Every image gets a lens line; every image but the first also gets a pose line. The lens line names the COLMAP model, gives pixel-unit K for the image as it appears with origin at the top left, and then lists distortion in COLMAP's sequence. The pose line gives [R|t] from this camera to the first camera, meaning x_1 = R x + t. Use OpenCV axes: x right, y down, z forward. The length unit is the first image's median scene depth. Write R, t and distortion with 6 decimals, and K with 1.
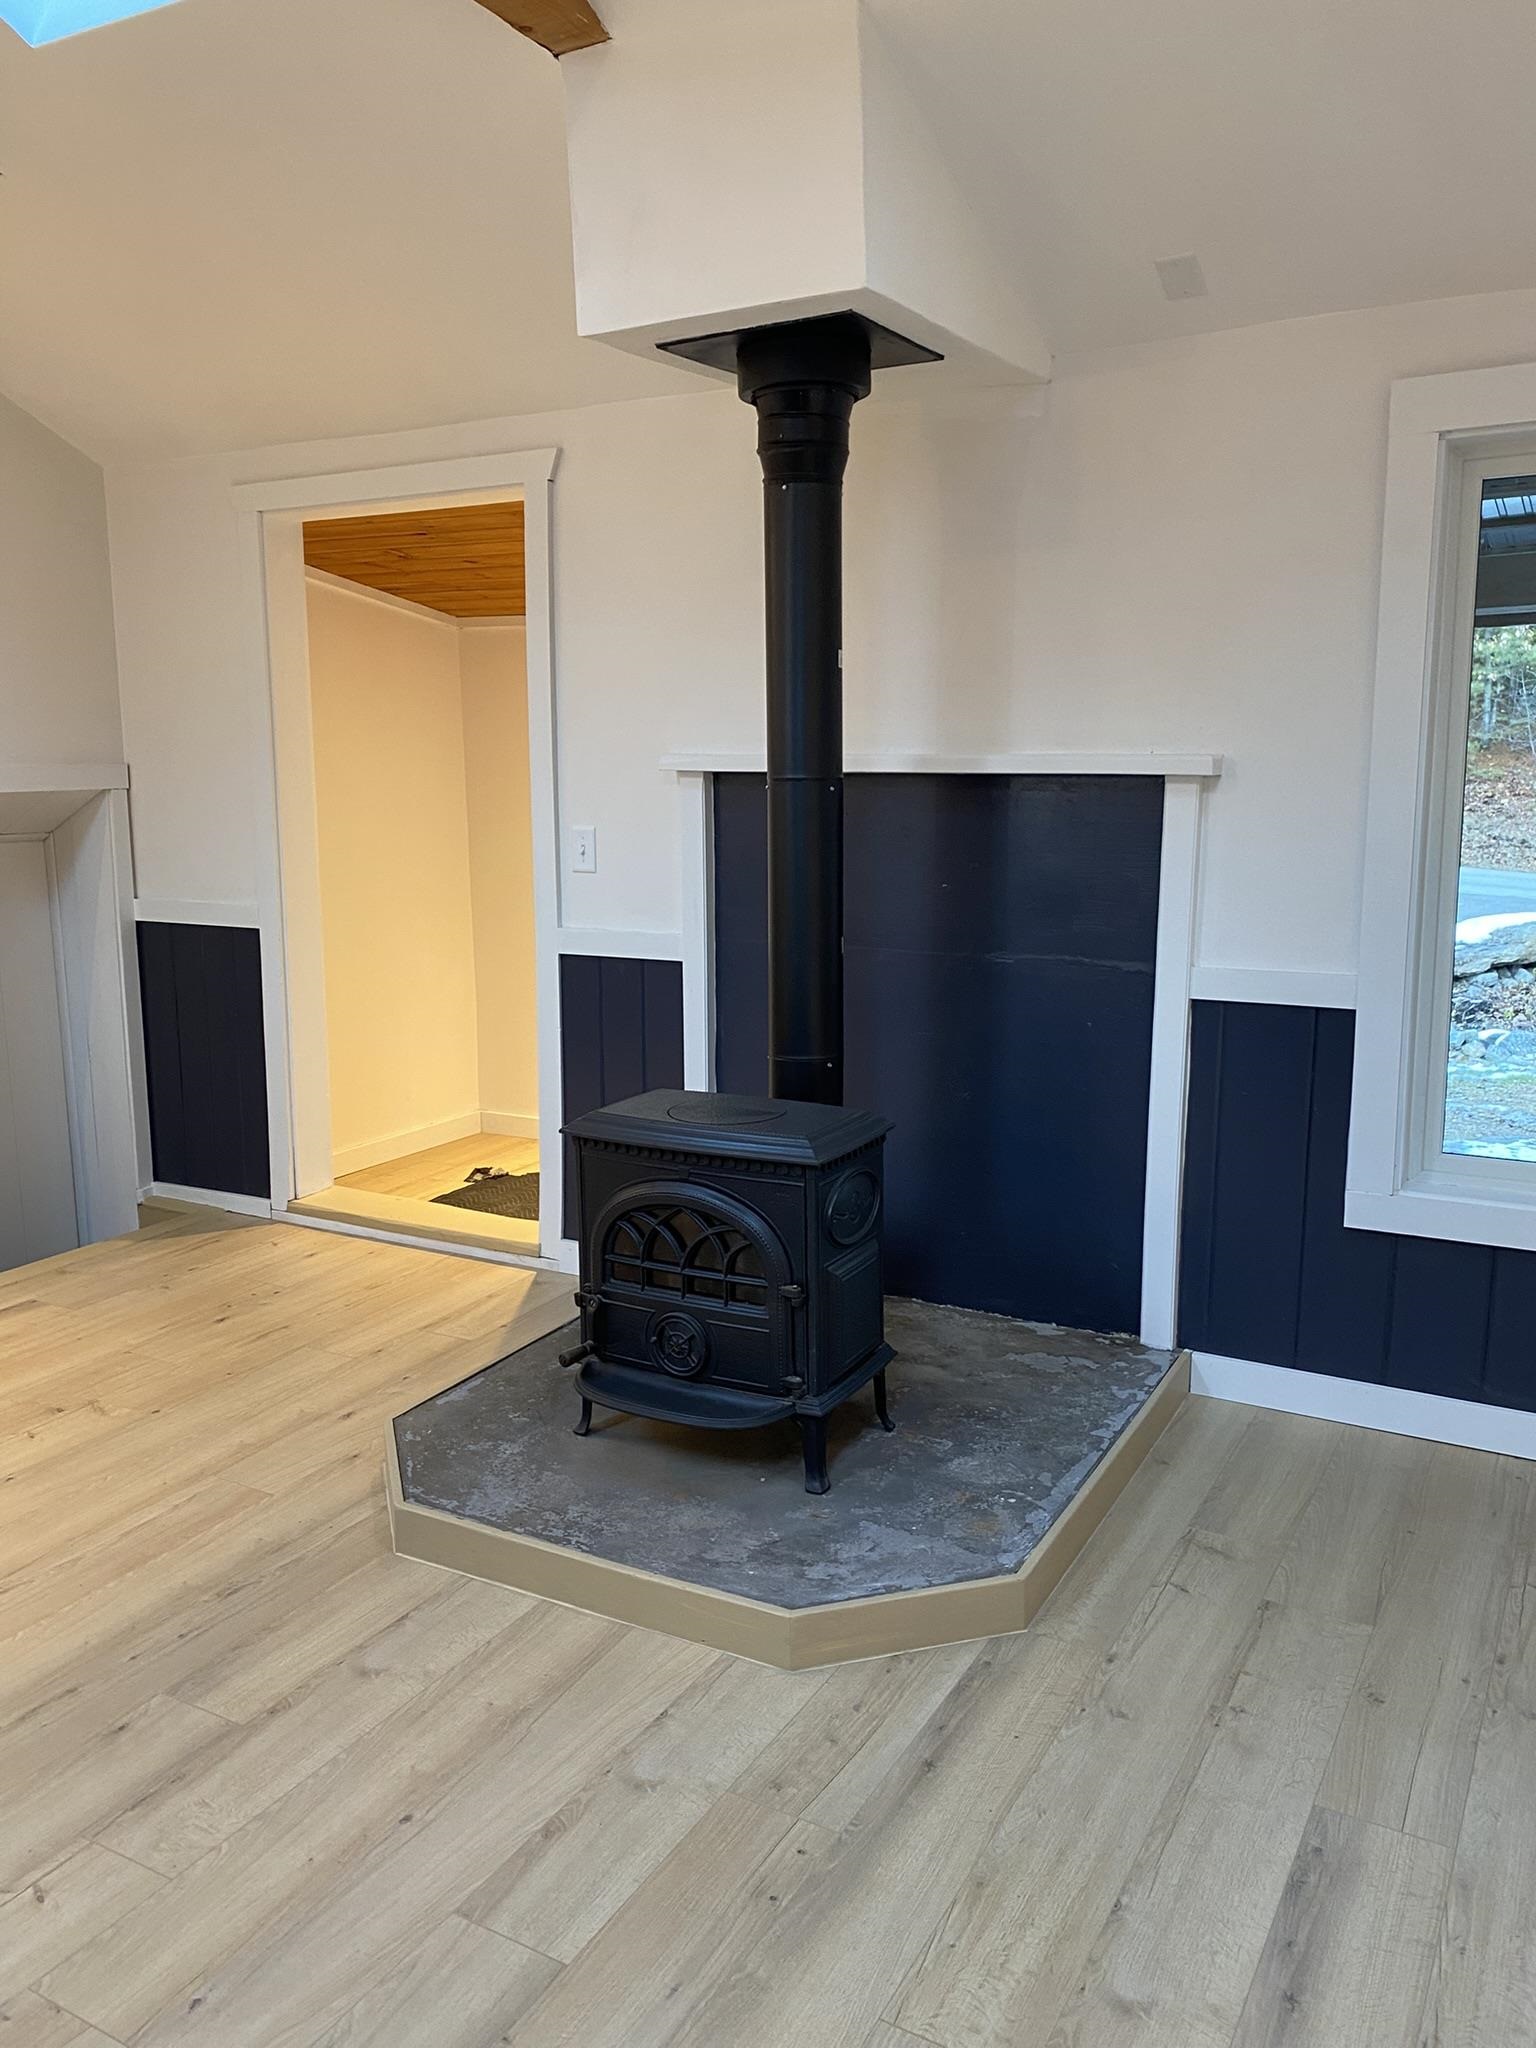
lens RADIAL K [[1567.7, 0, 768.0], [0, 1567.7, 1024.0], [0, 0, 1]] dist [0.007325, -0.000293]
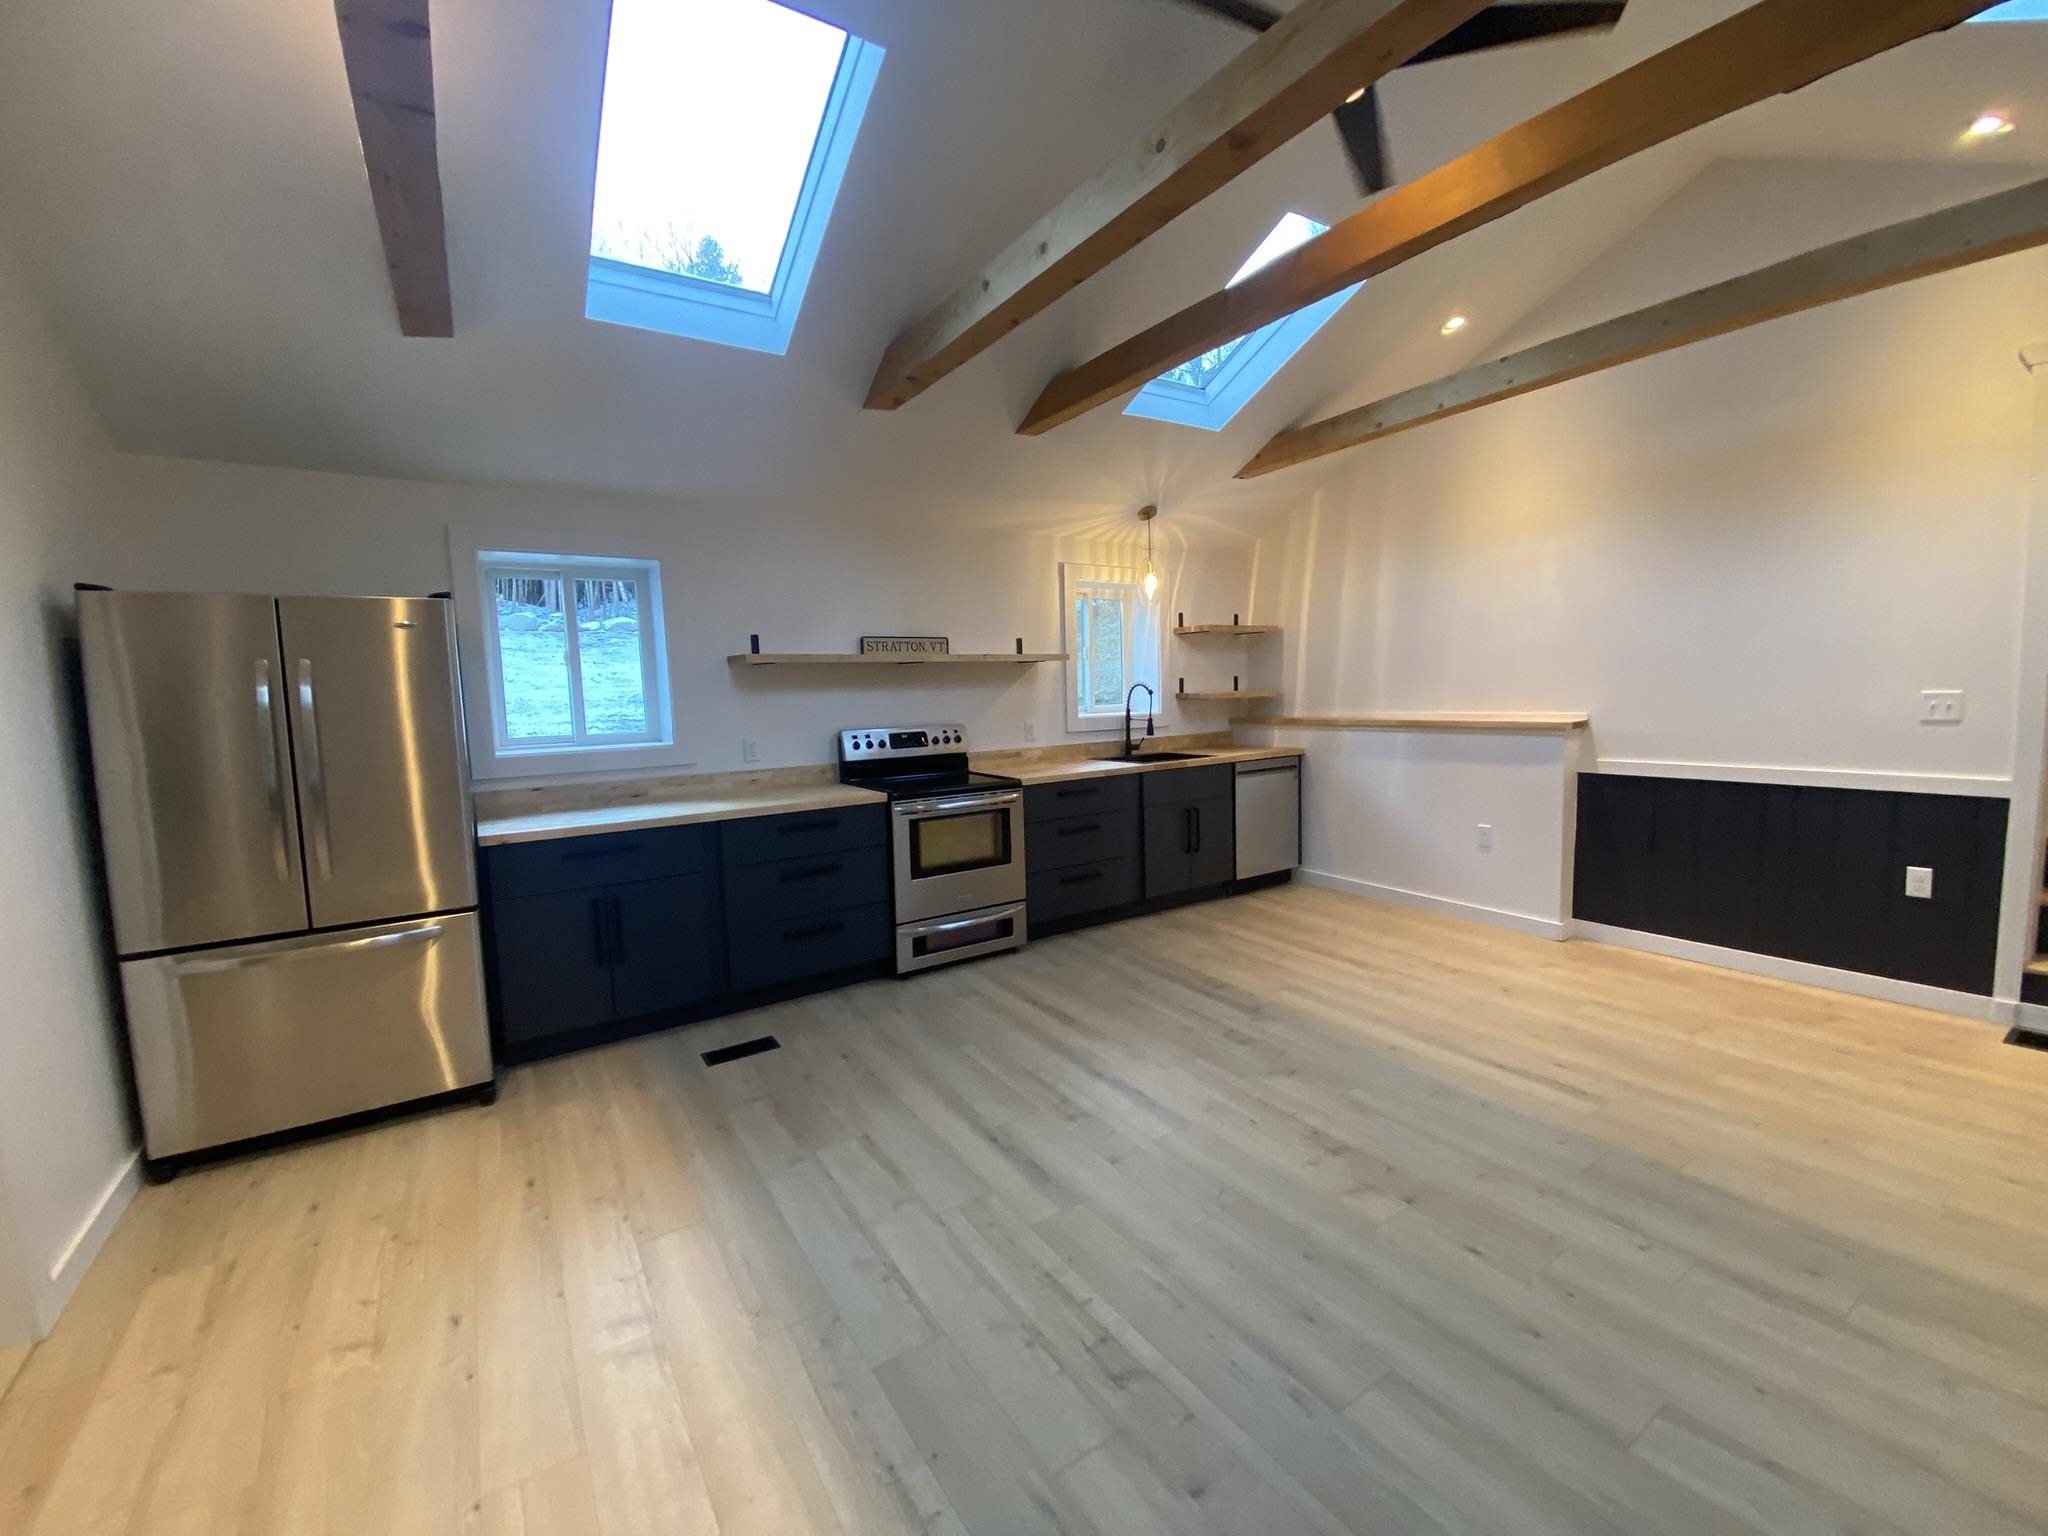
lens RADIAL K [[834.5, 0, 1009.2], [0, 834.5, 770.0], [0, 0, 1]] dist [0.034144, -0.025027]
pose [[-0.486201, 0.110853, -0.866787, 0.496959], [-0.100599, 0.978226, 0.181533, -0.093426], [0.868037, 0.175460, -0.464463, 0.441265]]
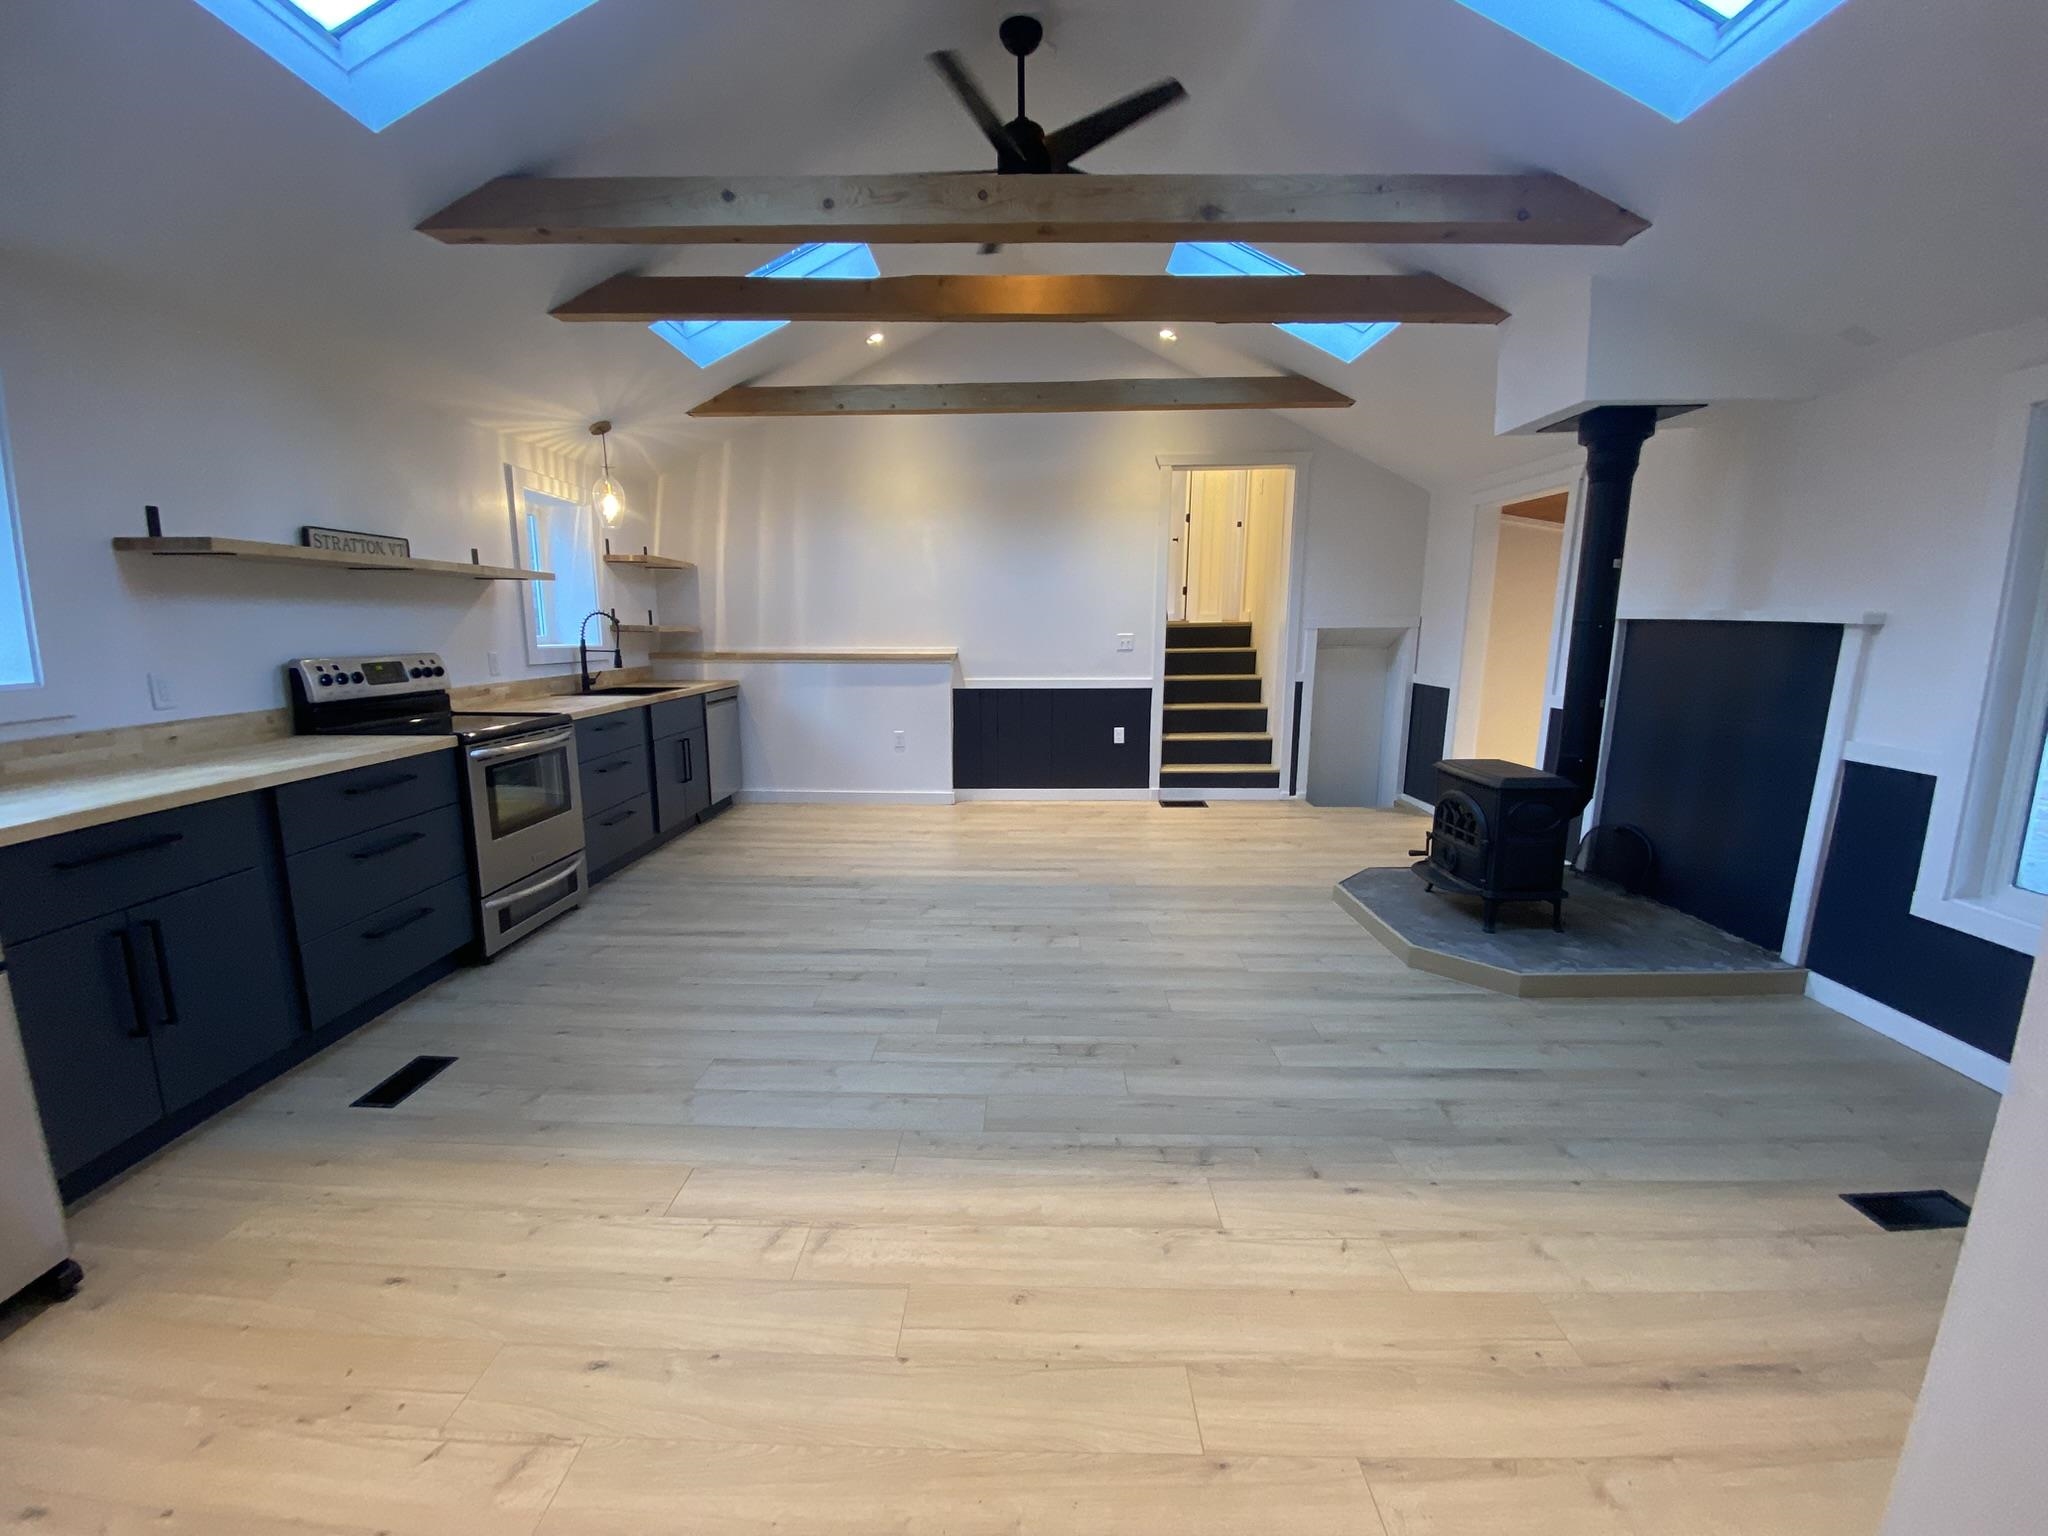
lens RADIAL K [[834.5, 0, 1009.2], [0, 834.5, 770.0], [0, 0, 1]] dist [0.034144, -0.025027]
pose [[0.460782, 0.161379, -0.872718, 0.679133], [-0.145083, 0.983798, 0.105317, 0.030210], [0.875574, 0.078089, 0.476730, -0.208548]]
